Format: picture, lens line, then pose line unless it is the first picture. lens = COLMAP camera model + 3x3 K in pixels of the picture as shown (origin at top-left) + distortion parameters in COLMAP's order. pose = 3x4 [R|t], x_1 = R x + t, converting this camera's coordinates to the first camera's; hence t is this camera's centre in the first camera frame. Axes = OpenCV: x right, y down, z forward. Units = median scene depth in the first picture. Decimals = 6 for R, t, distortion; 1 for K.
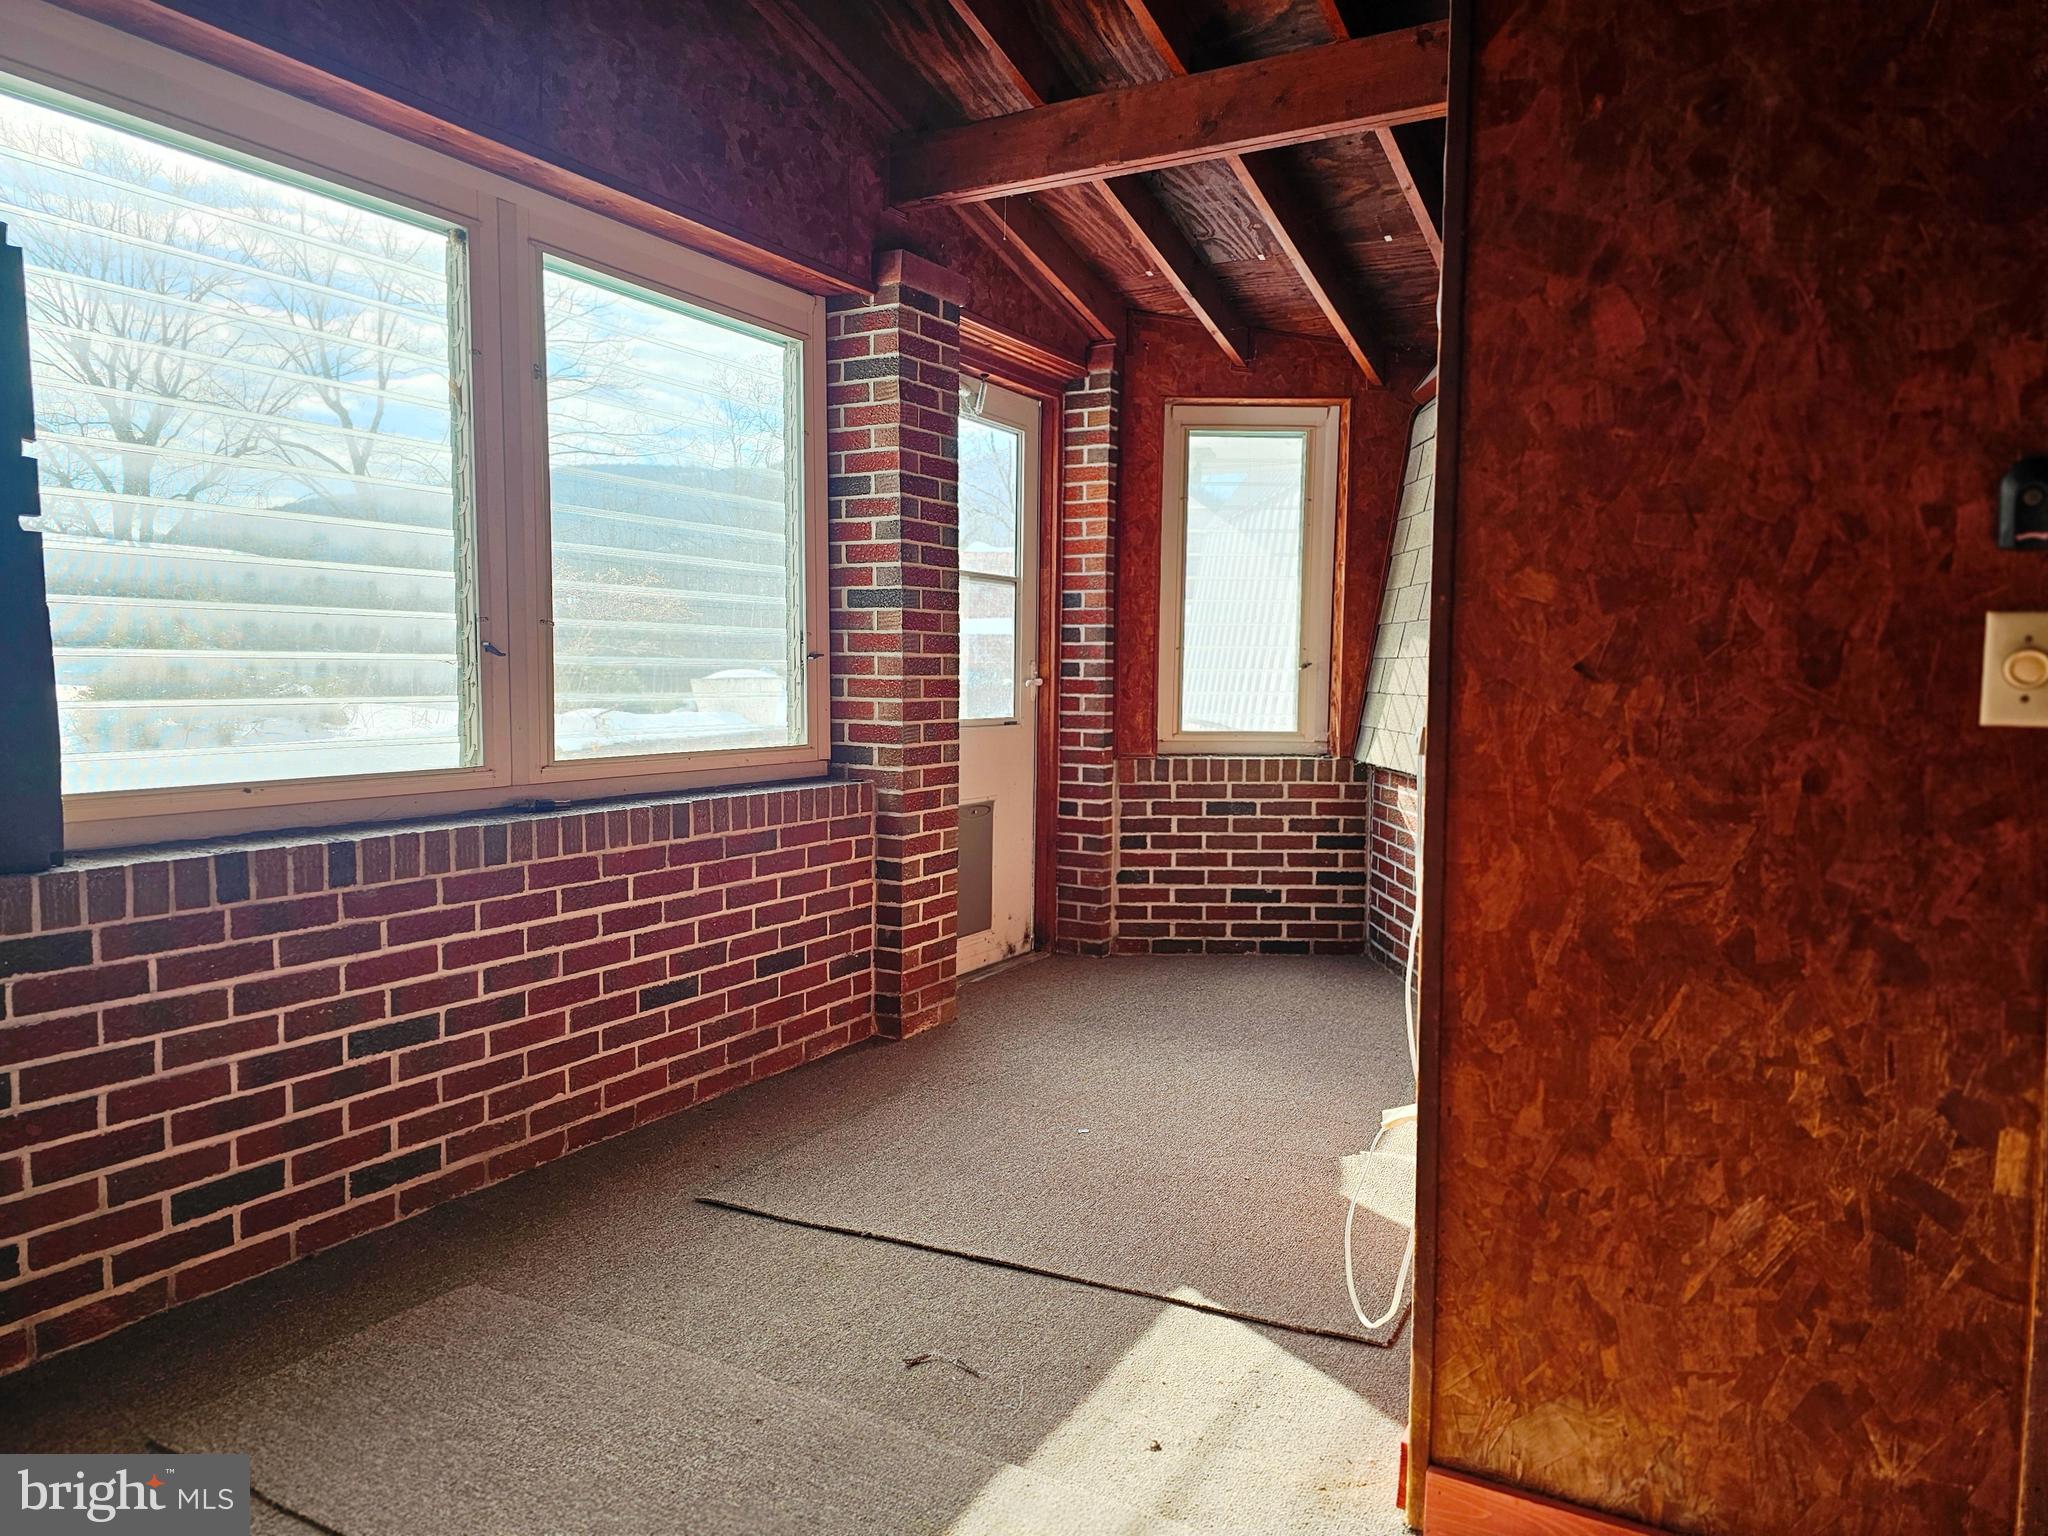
lens RADIAL K [[1485.9, 0, 1033.0], [0, 1485.9, 774.1], [0, 0, 1]] dist [0.050400, -0.055035]
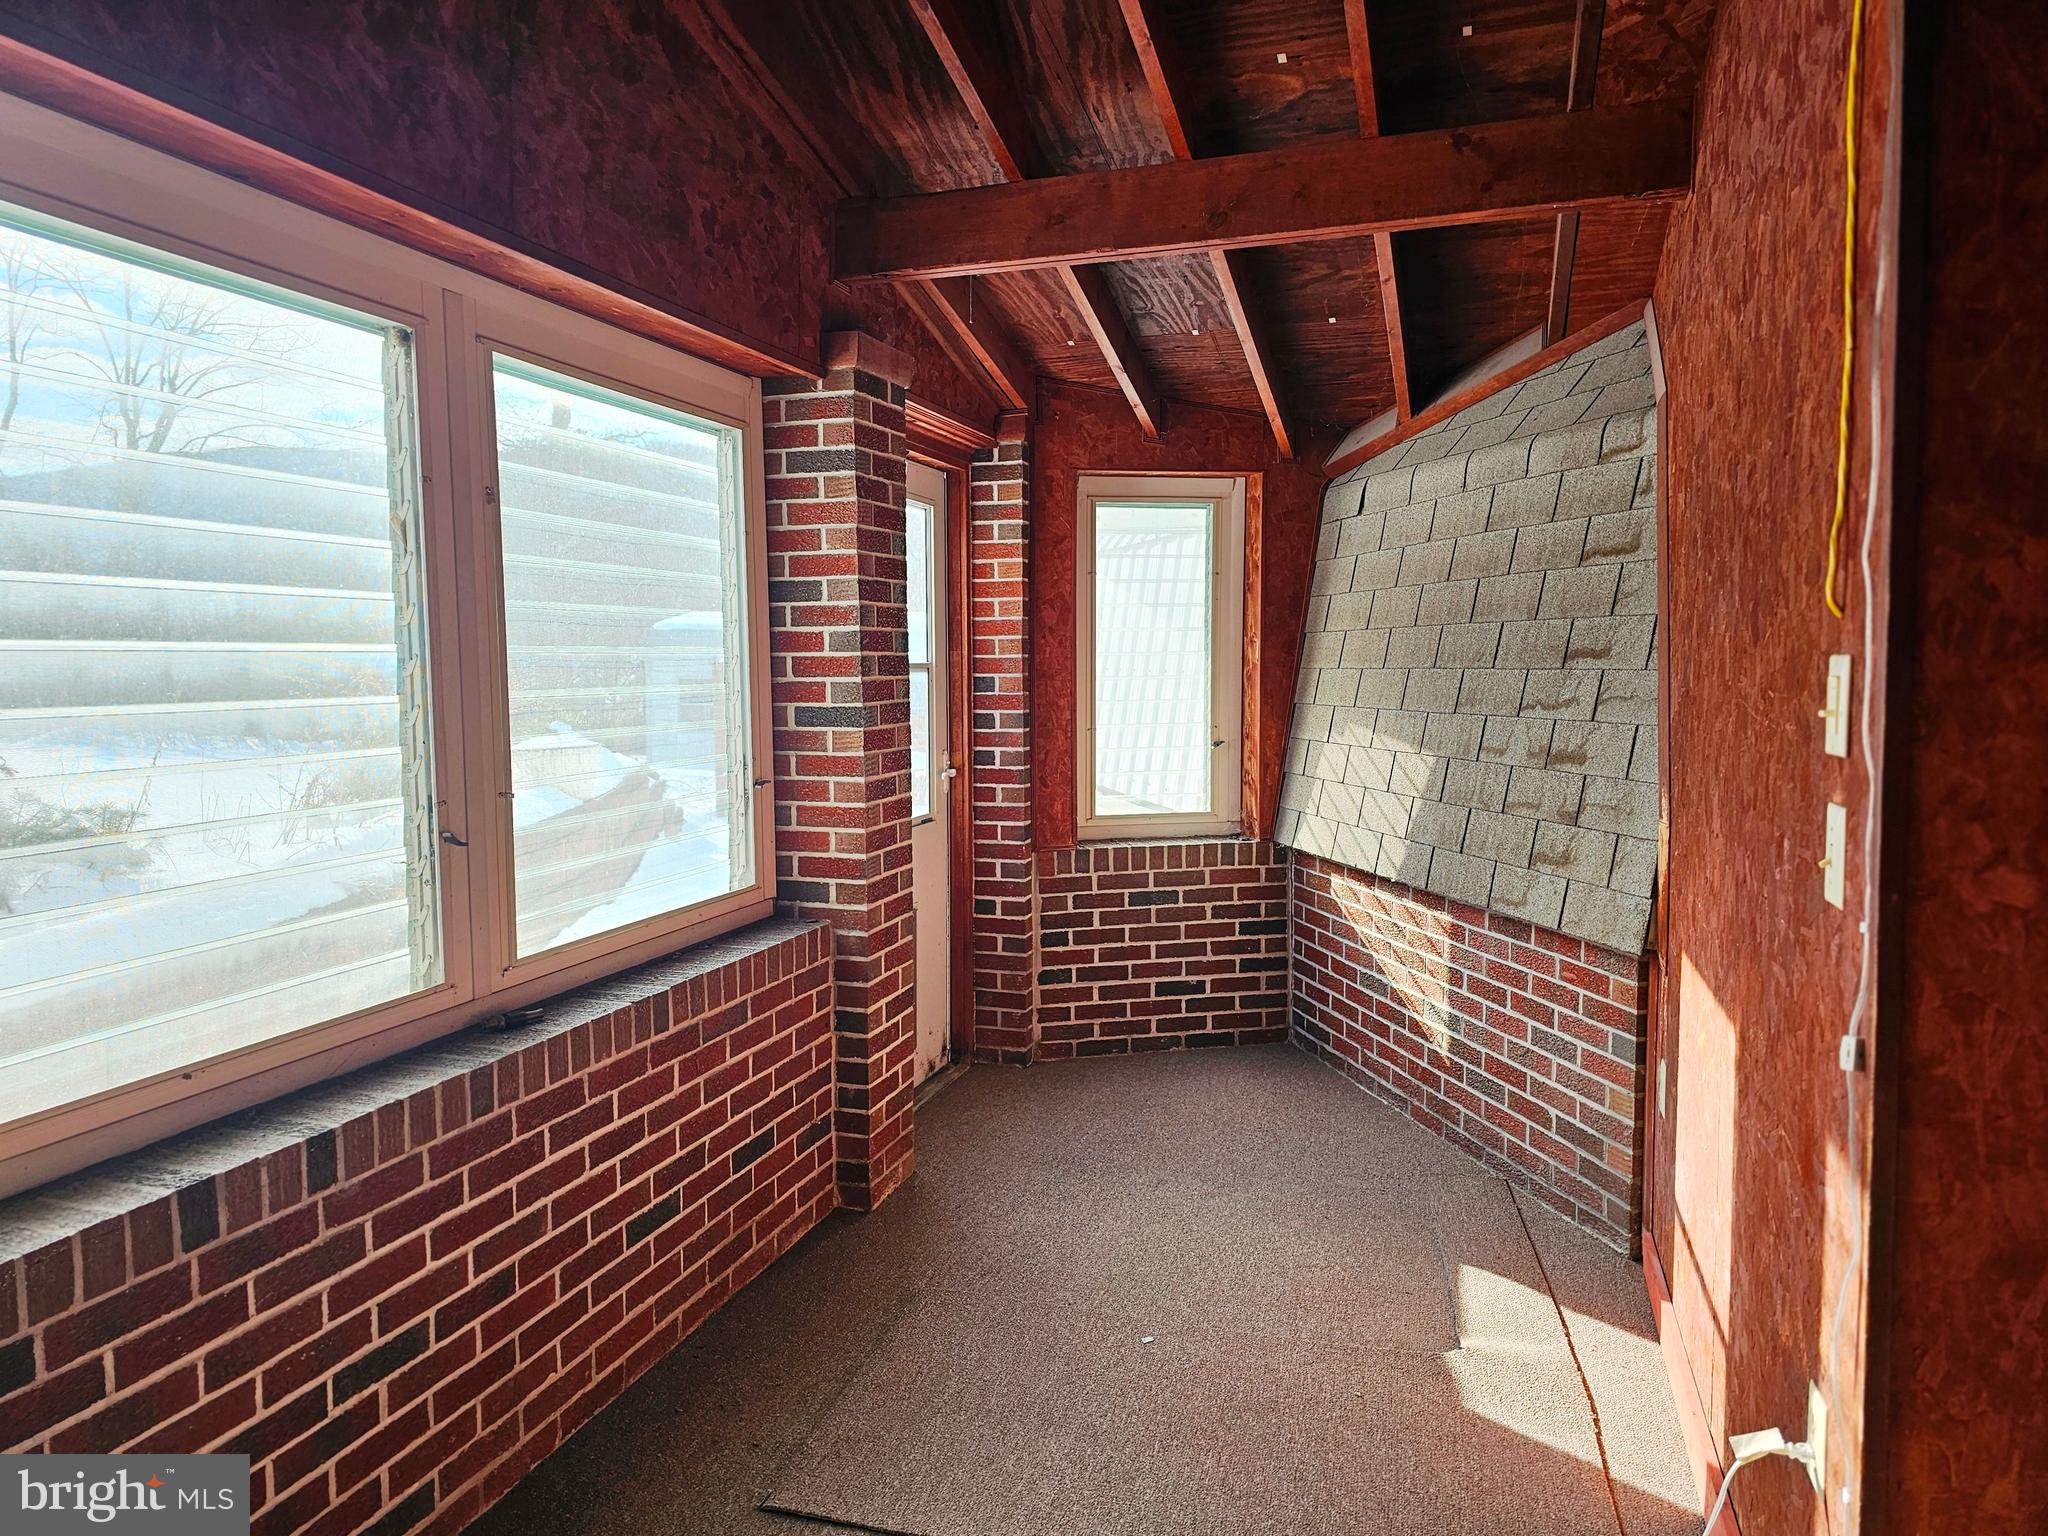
lens RADIAL K [[1485.9, 0, 1038.7], [0, 1485.9, 757.1], [0, 0, 1]] dist [0.050400, -0.055035]
pose [[0.981010, -0.030386, 0.191560, -0.167384], [0.031299, 0.999509, -0.001740, -0.096346], [-0.191413, 0.007703, 0.981479, 0.112792]]
